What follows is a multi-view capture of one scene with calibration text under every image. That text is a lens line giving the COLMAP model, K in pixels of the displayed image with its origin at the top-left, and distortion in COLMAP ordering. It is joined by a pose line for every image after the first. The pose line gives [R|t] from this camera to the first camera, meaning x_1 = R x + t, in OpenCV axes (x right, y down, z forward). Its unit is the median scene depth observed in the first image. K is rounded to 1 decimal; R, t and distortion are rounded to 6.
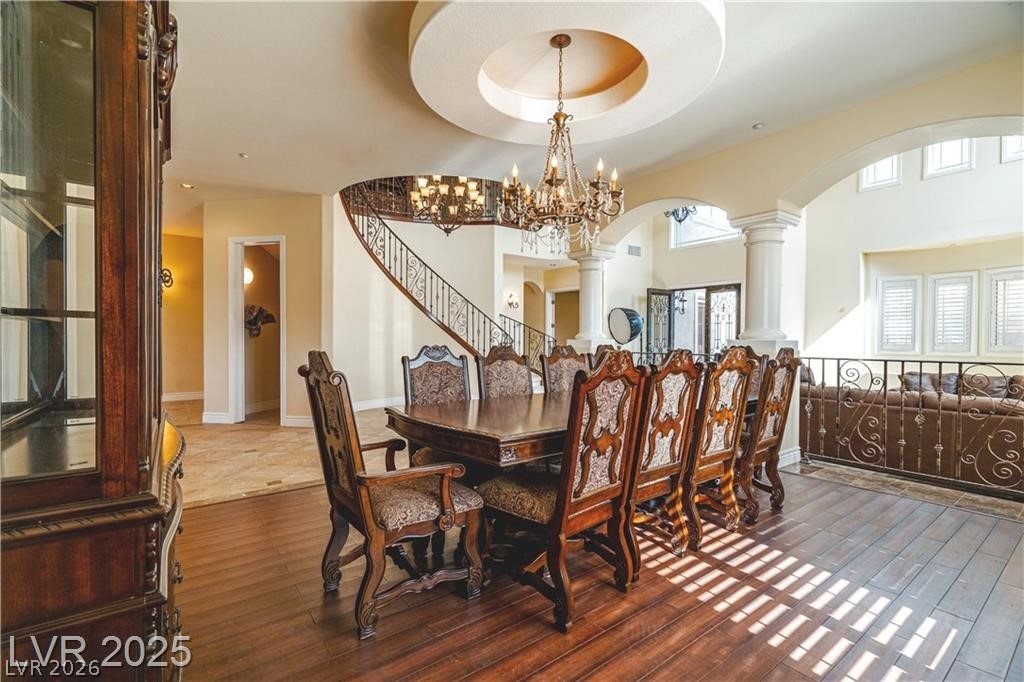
lens RADIAL K [[466.5, 0, 514.5], [0, 466.5, 342.3], [0, 0, 1]] dist [-0.002900, 0.000806]
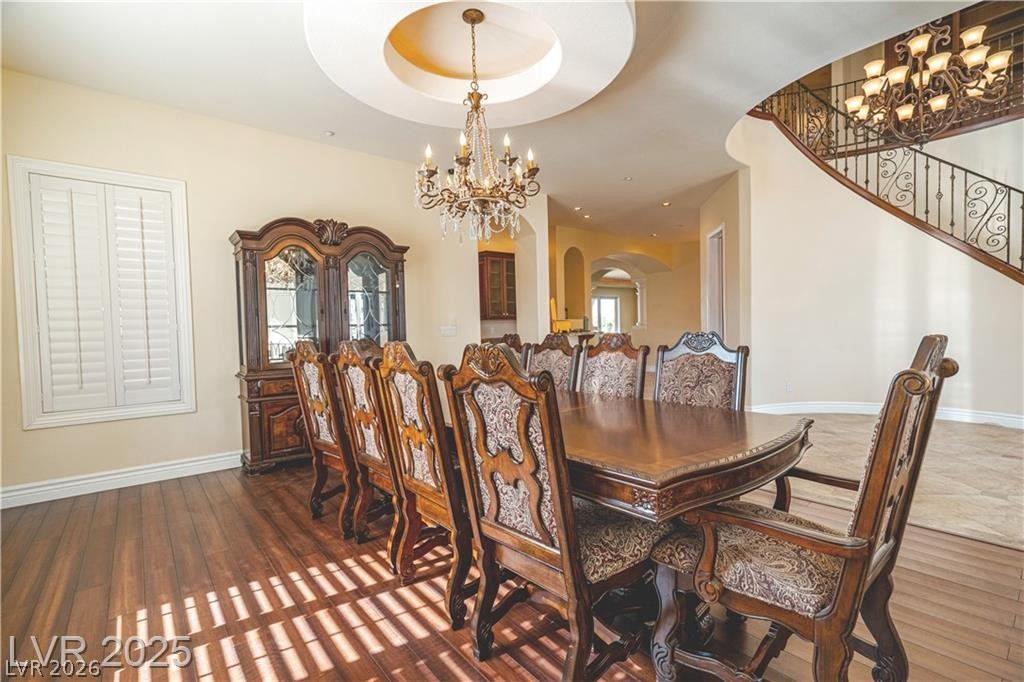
lens RADIAL K [[466.5, 0, 512.4], [0, 466.5, 343.3], [0, 0, 1]] dist [-0.002900, 0.000806]
pose [[0.029459, 0.023642, -0.999286, 1.401228], [0.020263, 0.999501, 0.024245, -0.000547], [0.999361, -0.020963, 0.028965, 1.351584]]
